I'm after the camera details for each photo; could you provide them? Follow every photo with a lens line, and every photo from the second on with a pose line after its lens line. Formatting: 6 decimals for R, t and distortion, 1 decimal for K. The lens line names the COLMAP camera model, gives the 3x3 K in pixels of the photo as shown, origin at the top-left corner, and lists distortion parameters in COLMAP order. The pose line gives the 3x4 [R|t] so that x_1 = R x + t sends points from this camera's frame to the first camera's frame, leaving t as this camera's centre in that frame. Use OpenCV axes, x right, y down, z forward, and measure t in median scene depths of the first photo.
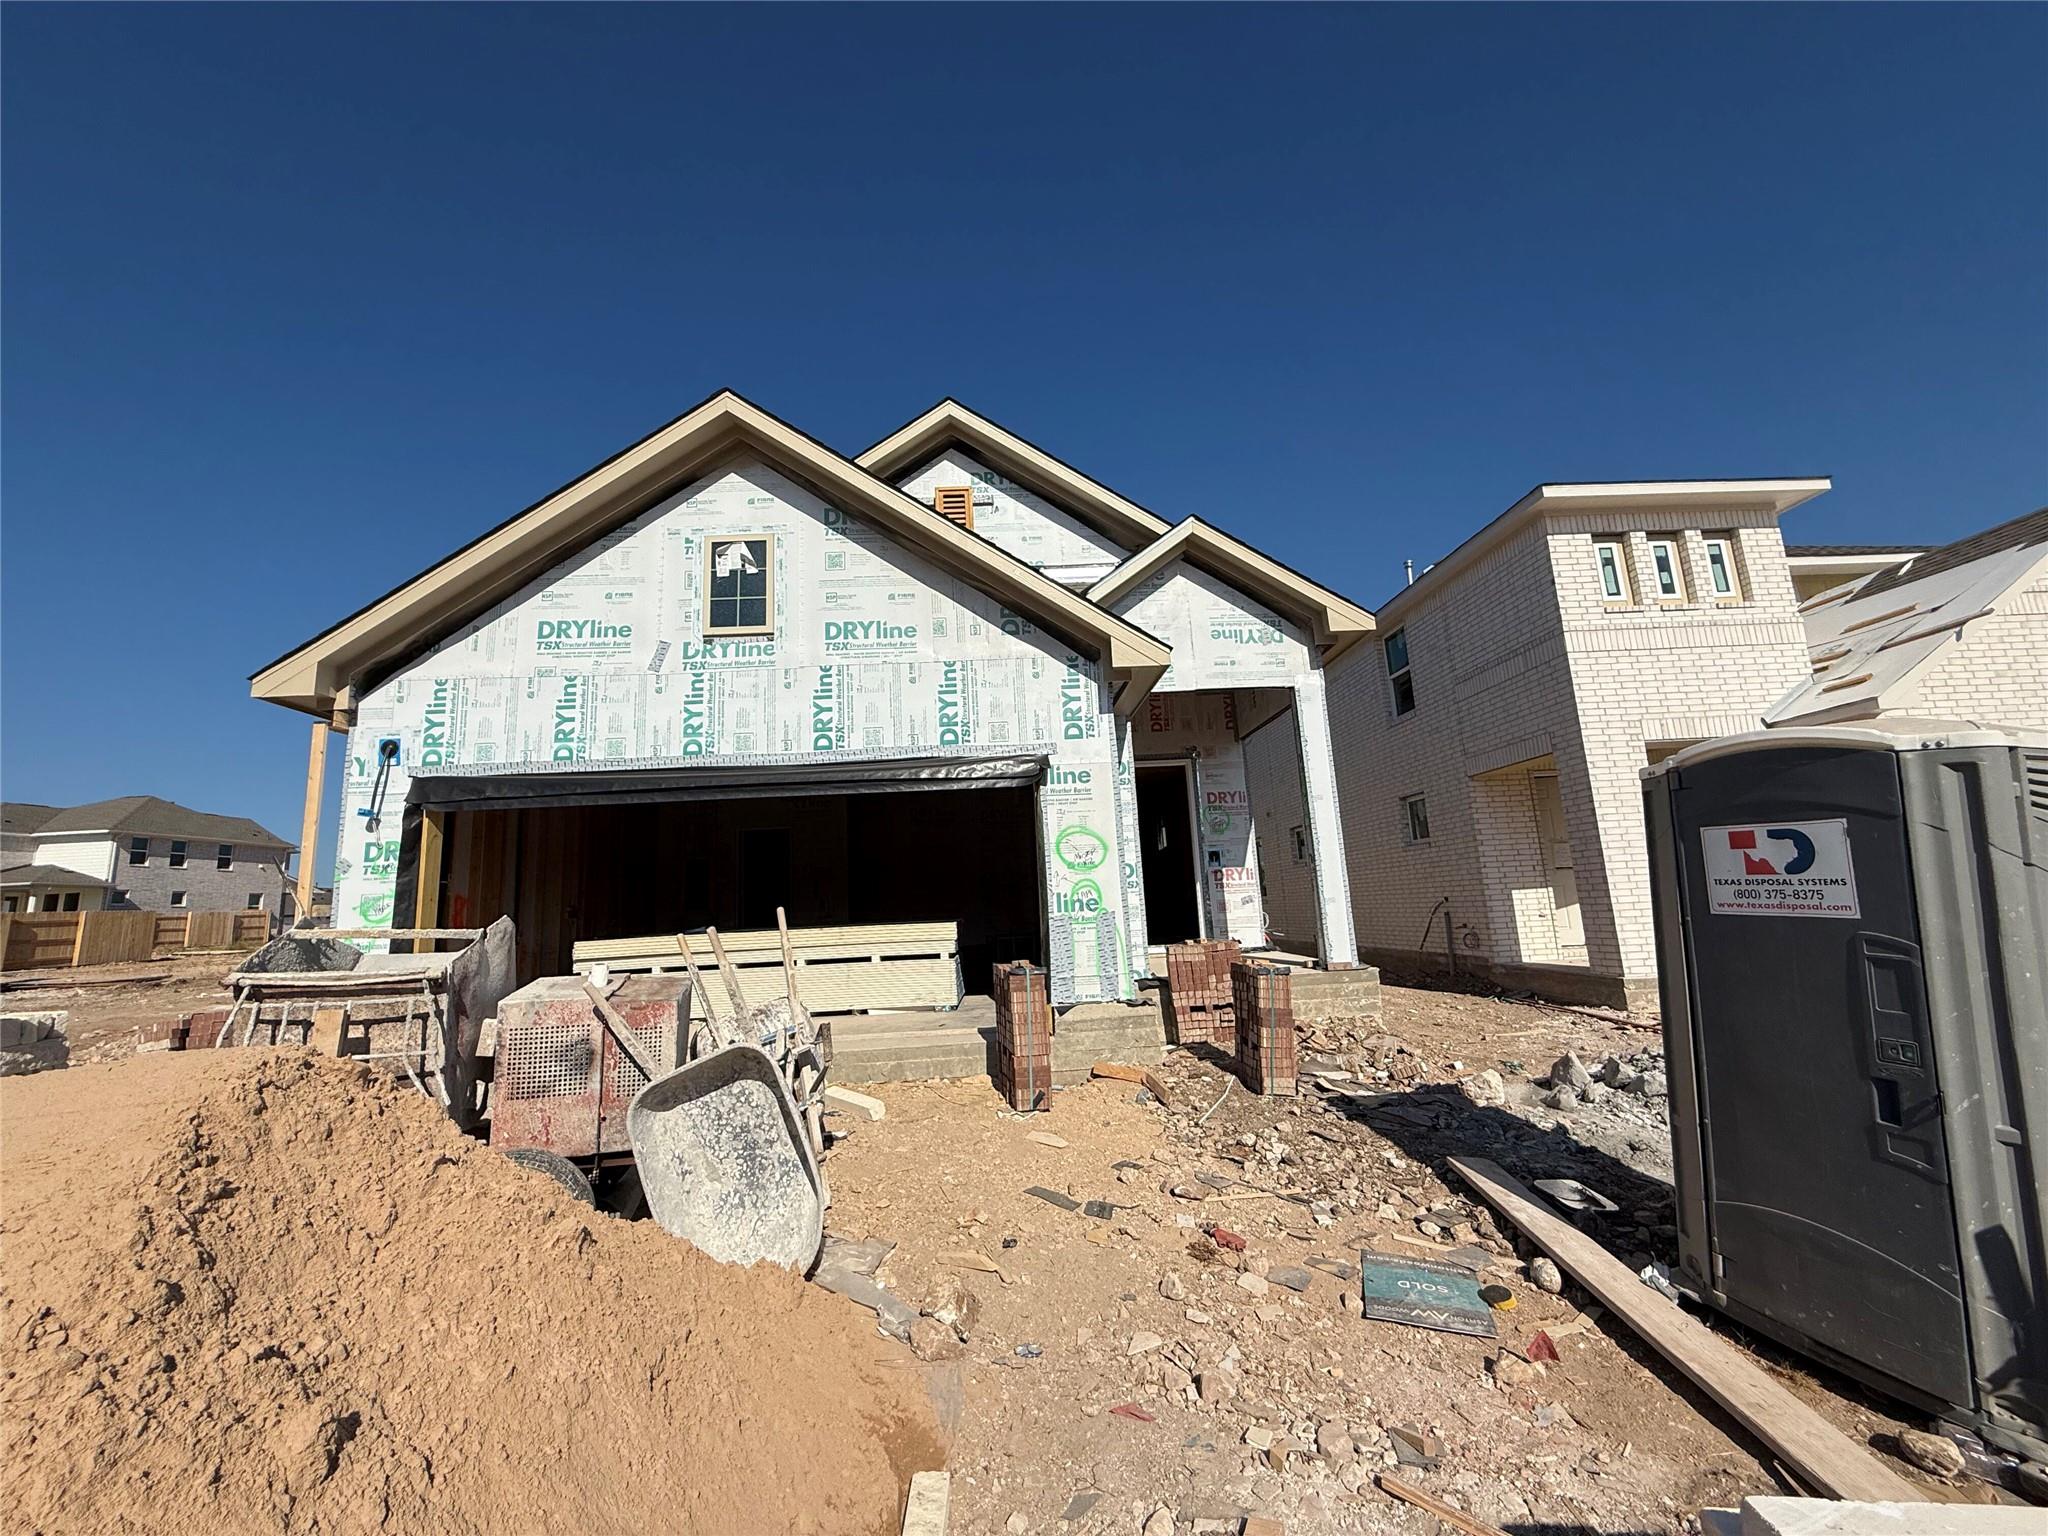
lens RADIAL K [[820.6, 0, 1023.6], [0, 820.6, 769.9], [0, 0, 1]] dist [0.001669, 0.000212]
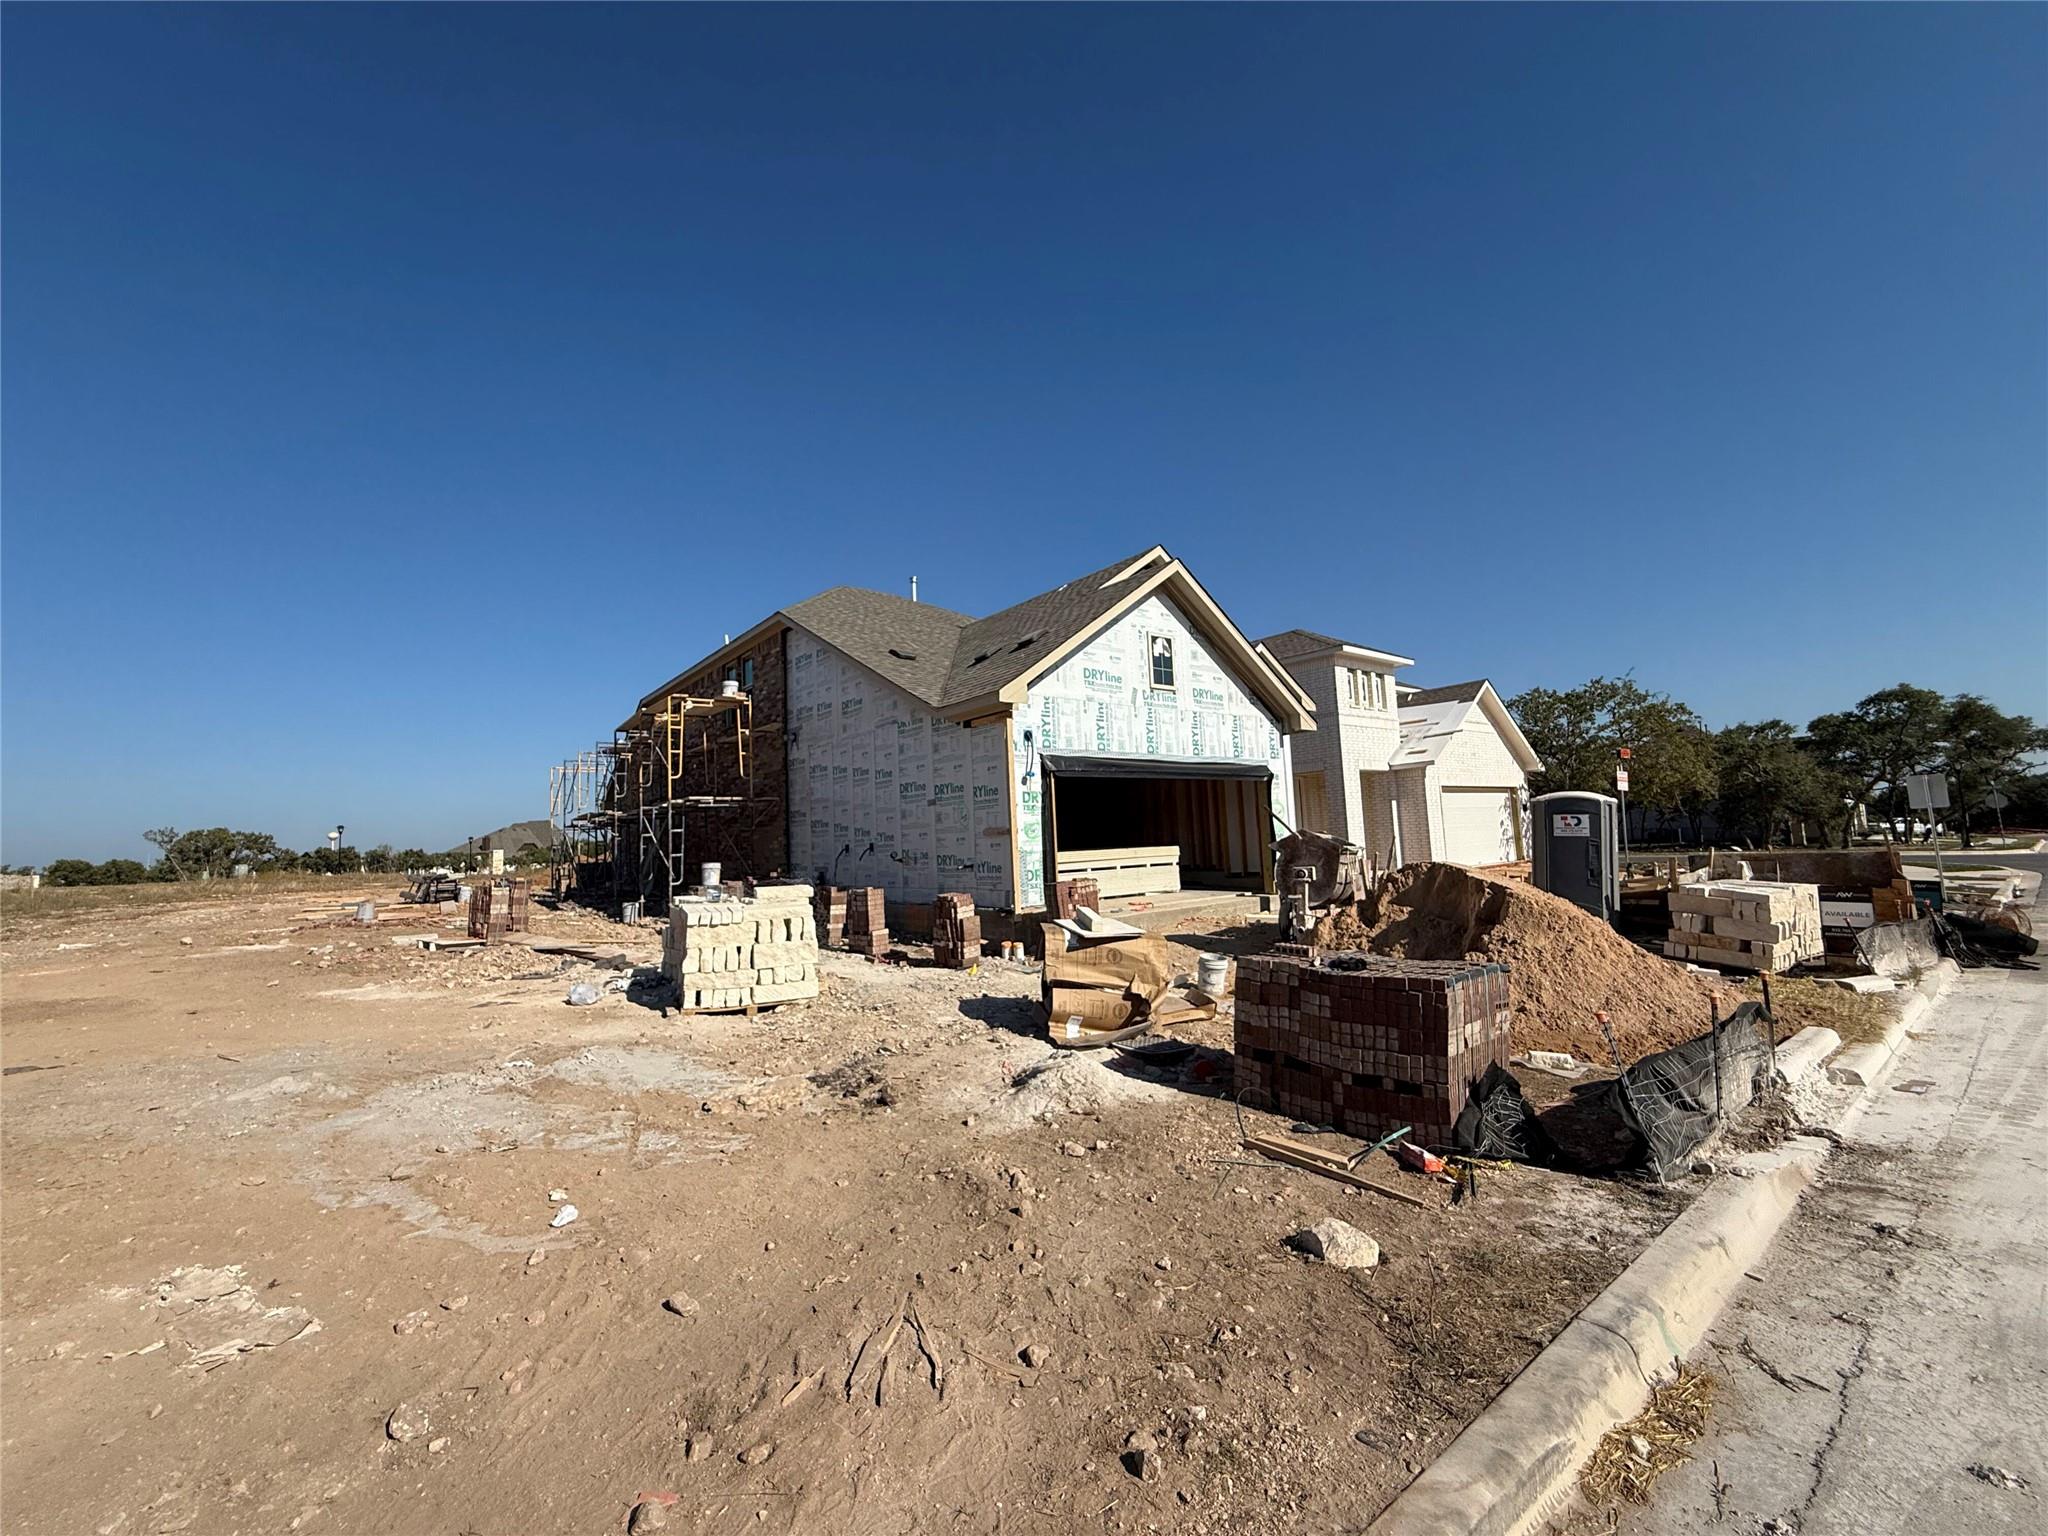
lens RADIAL K [[820.6, 0, 1029.9], [0, 820.6, 768.1], [0, 0, 1]] dist [0.001669, 0.000212]
pose [[0.805681, 0.067087, 0.588538, -1.672295], [-0.097243, 0.995066, 0.019694, 0.005823], [-0.584313, -0.073098, 0.808230, -0.340083]]
